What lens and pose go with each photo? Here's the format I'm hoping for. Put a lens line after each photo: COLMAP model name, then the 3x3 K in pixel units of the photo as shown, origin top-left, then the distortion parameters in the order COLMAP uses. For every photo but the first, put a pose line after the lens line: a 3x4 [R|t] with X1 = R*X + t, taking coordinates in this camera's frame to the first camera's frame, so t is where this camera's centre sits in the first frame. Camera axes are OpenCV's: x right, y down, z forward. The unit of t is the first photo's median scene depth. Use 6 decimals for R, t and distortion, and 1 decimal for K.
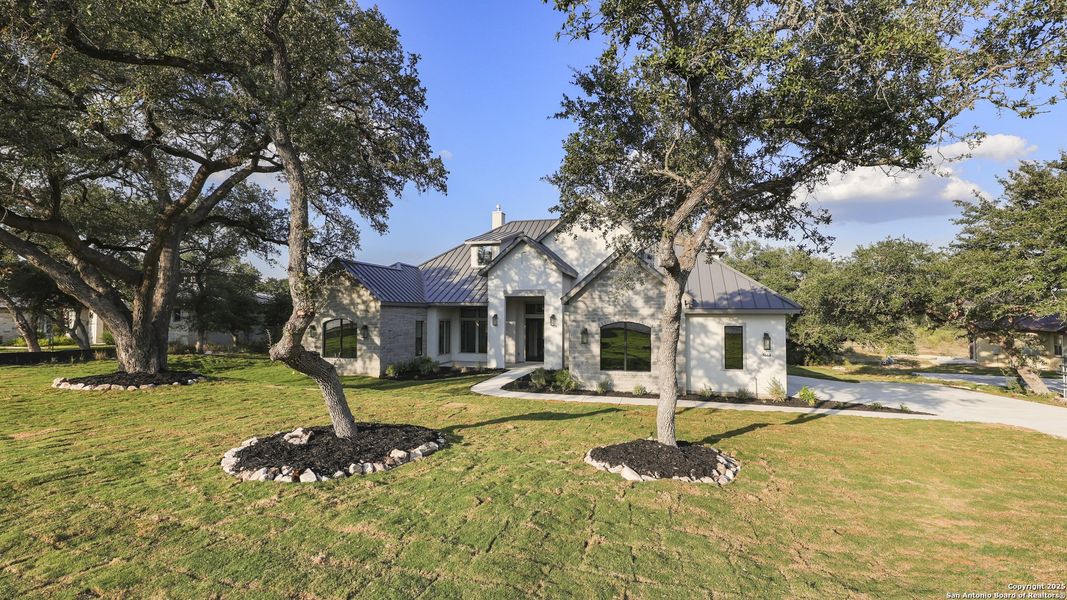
lens RADIAL K [[499.6, 0, 533.6], [0, 499.6, 318.8], [0, 0, 1]] dist [-0.001227, 0.000189]
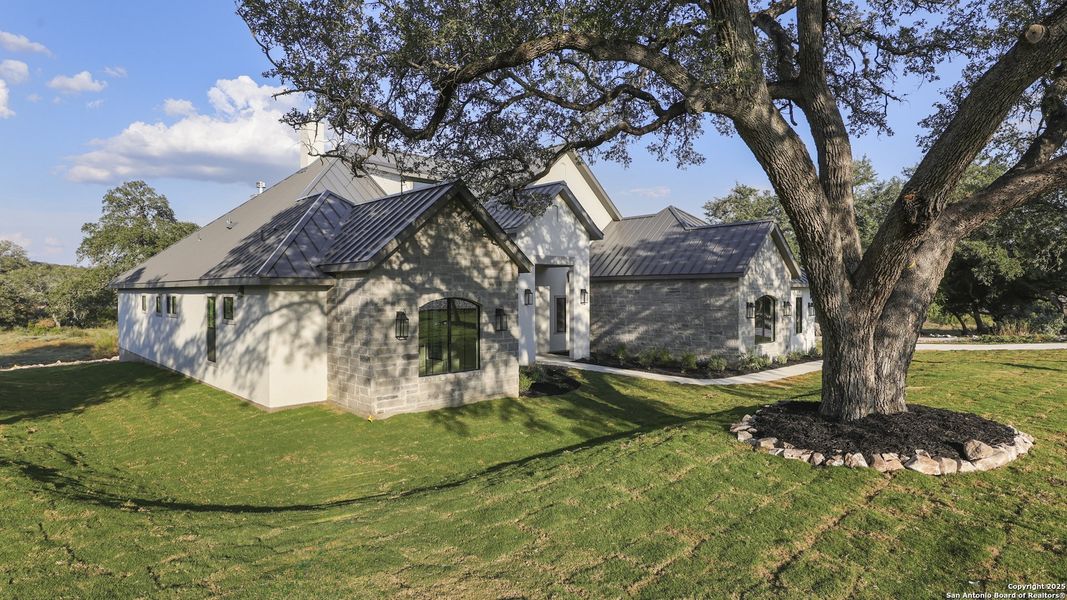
lens RADIAL K [[594.6, 0, 532.3], [0, 594.6, 319.5], [0, 0, 1]] dist [0.000970, 0.000042]
pose [[0.524392, -0.047669, 0.850141, -1.086810], [0.012172, 0.998749, 0.048494, -0.005291], [-0.851390, -0.015081, 0.524317, 0.751685]]
